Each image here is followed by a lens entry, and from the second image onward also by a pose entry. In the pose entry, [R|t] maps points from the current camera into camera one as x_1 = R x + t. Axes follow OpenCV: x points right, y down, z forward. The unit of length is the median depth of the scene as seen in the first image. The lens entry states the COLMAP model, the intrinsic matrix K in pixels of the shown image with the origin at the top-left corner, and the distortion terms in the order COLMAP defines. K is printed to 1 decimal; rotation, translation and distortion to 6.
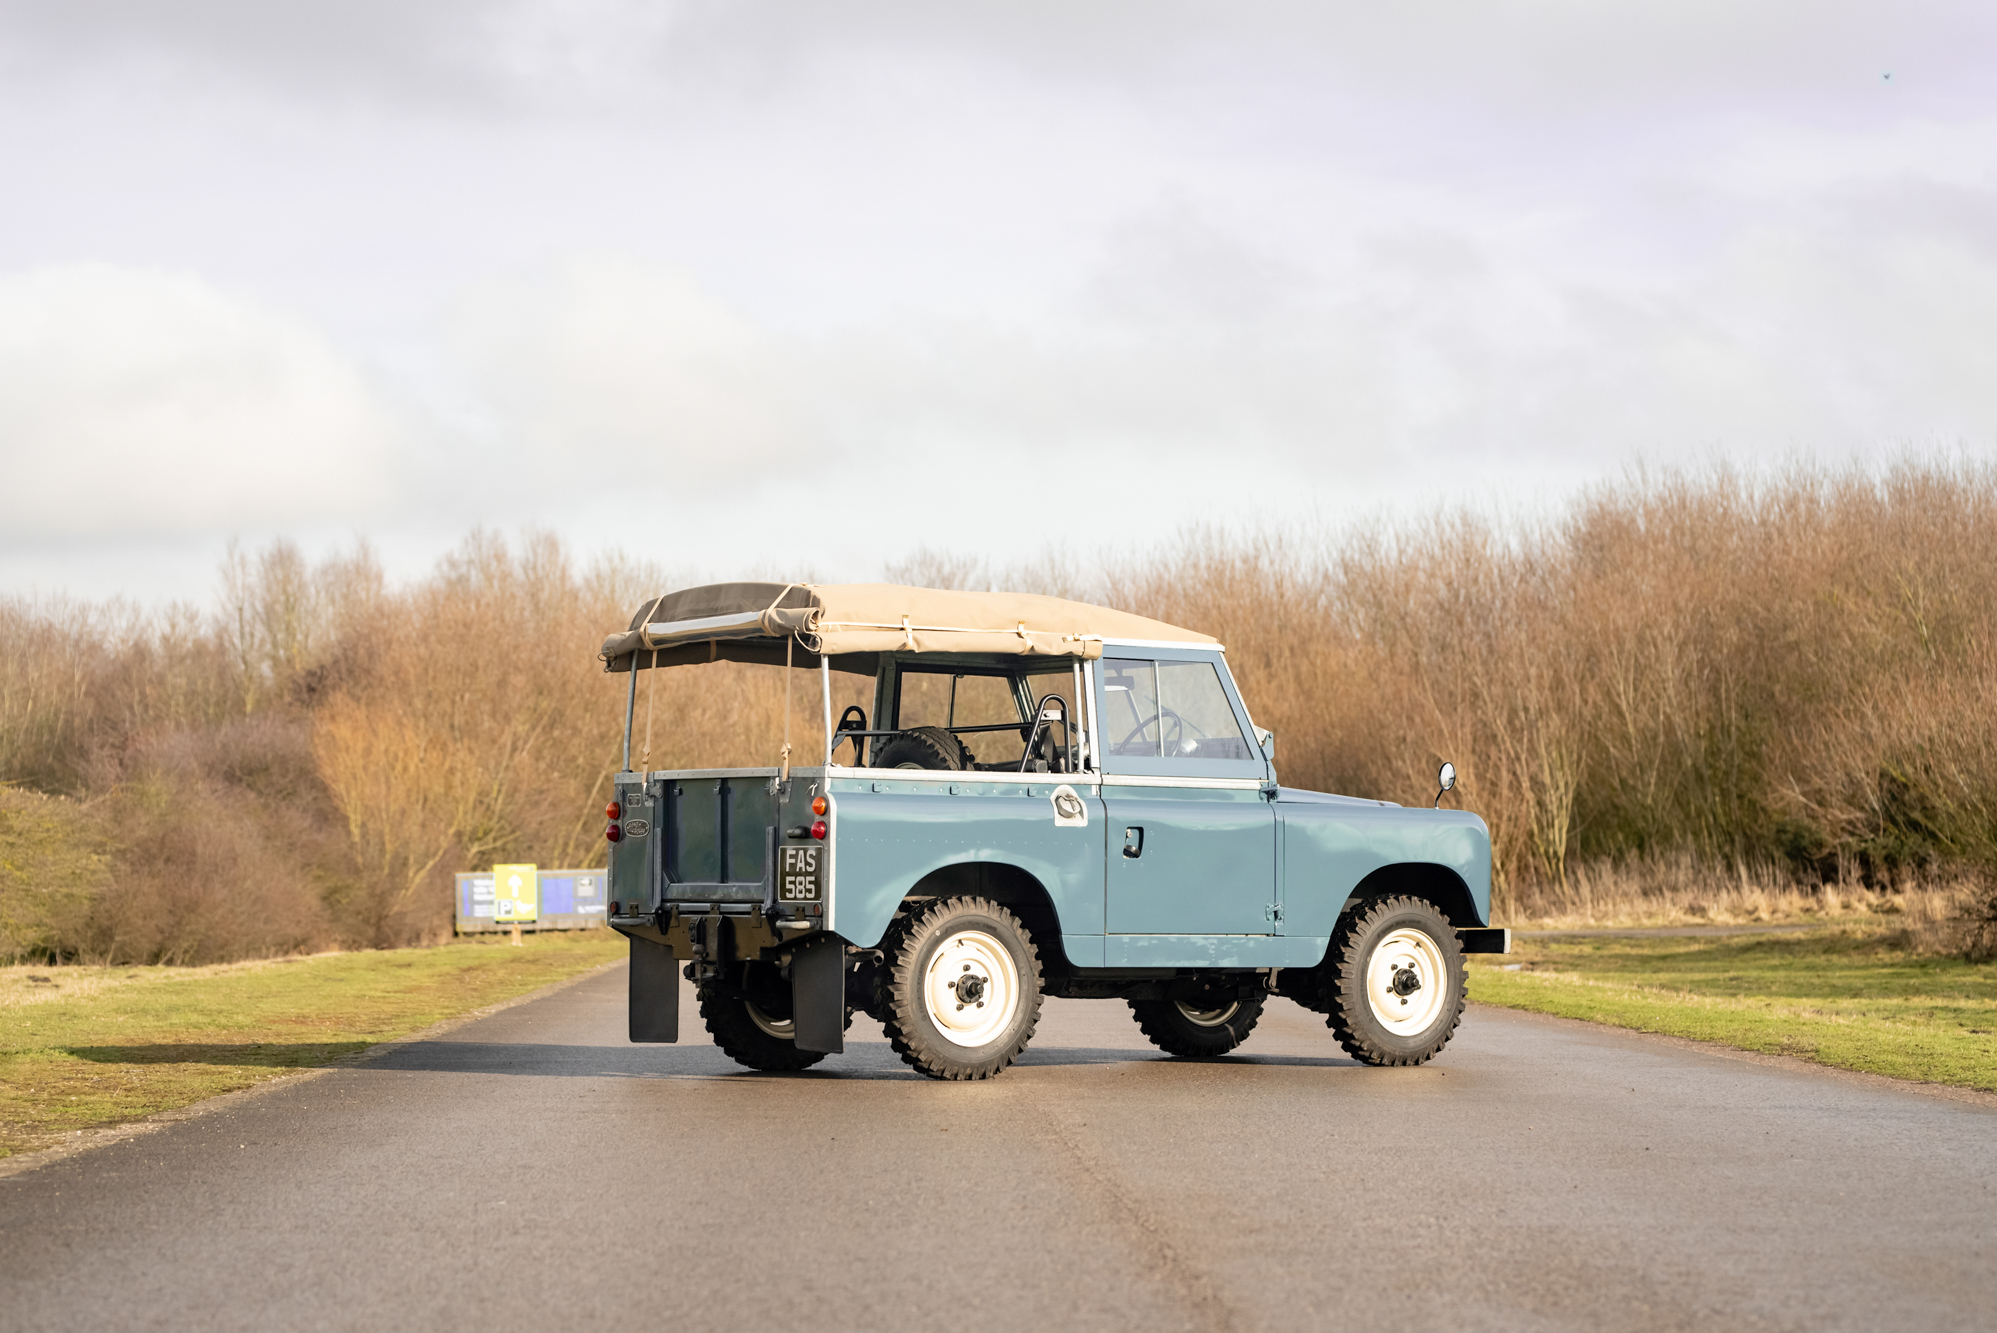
lens RADIAL K [[4786.4, 0, 998.5], [0, 4786.4, 666.5], [0, 0, 1]] dist [0.001423, -0.265946]
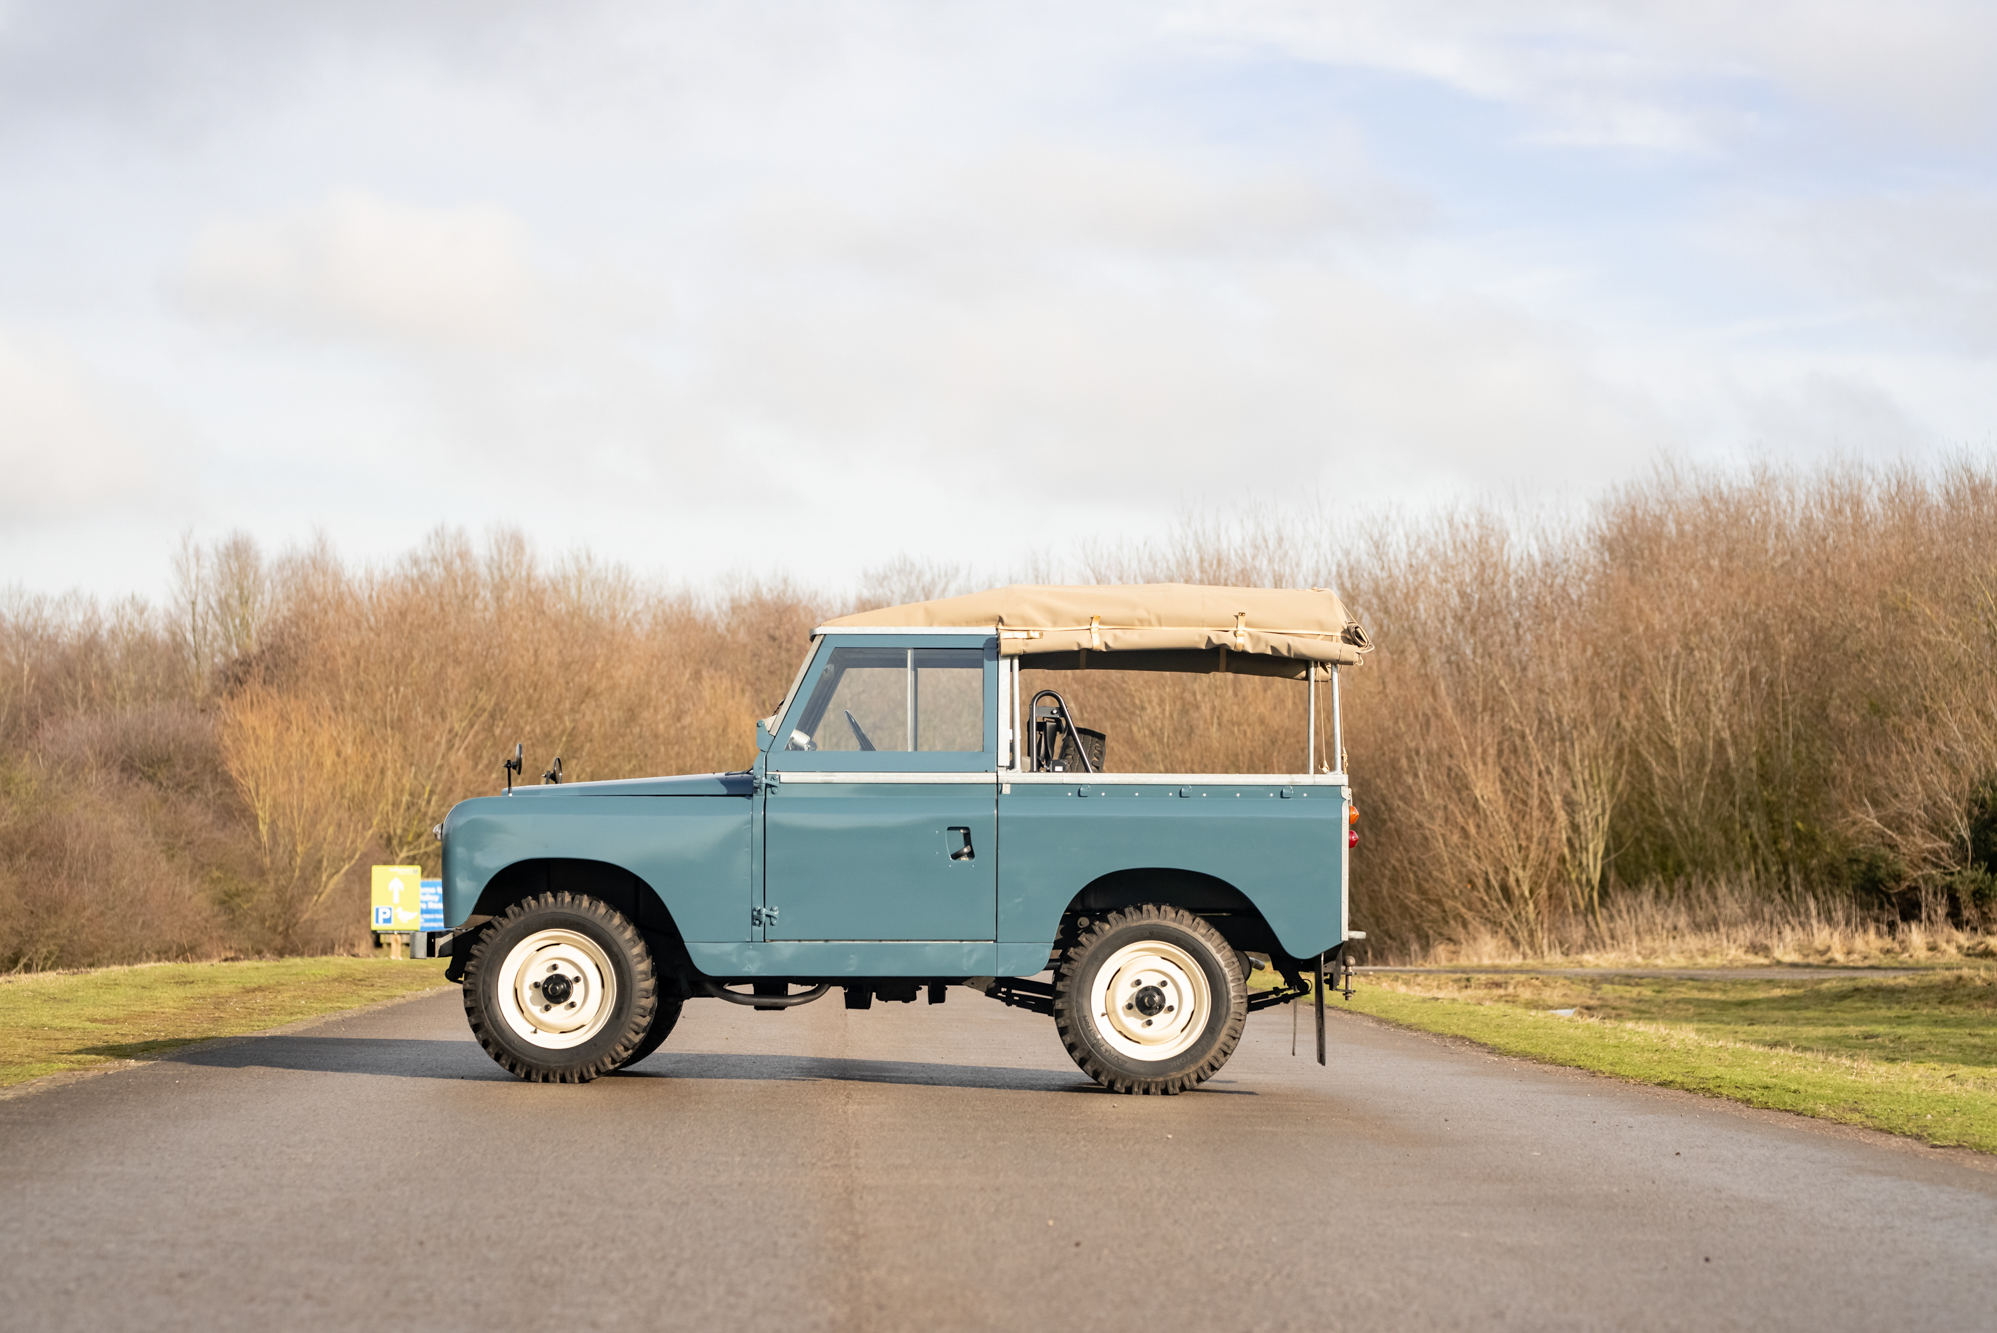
lens RADIAL K [[4766.5, 0, 998.5], [0, 4766.5, 666.5], [0, 0, 1]] dist [-0.007553, -0.256622]
pose [[0.999745, 0.022403, 0.002934, 0.002729], [-0.022387, 0.999736, -0.005182, 0.004898], [-0.003049, 0.005115, 0.999982, 0.091336]]
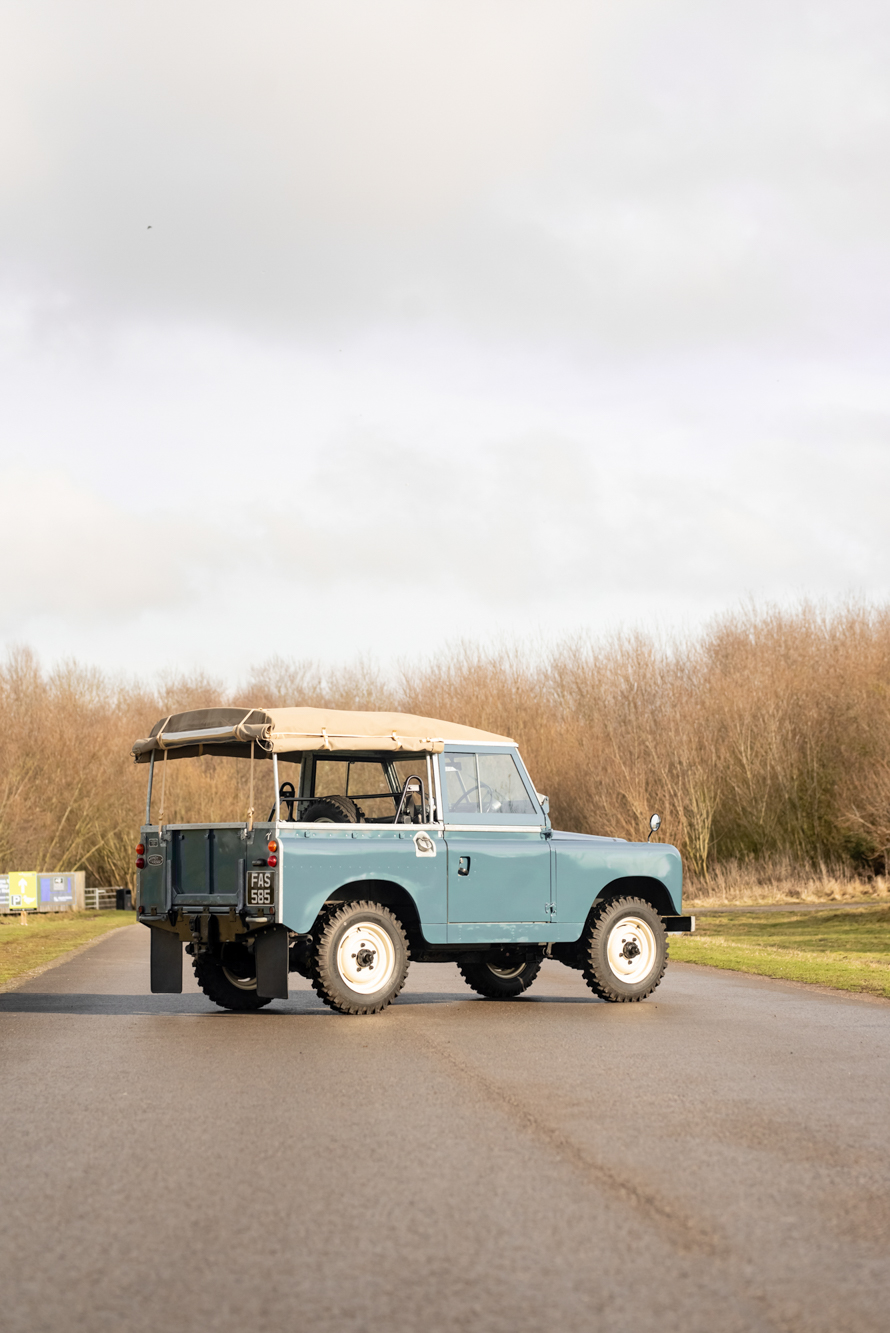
lens RADIAL K [[3194.1, 0, 445.0], [0, 3194.1, 666.5], [0, 0, 1]] dist [0.016769, -0.221124]
pose [[0.999211, -0.007717, 0.038959, -0.003743], [0.008496, 0.999766, -0.019874, -0.001765], [-0.038796, 0.020189, 0.999043, -0.015360]]
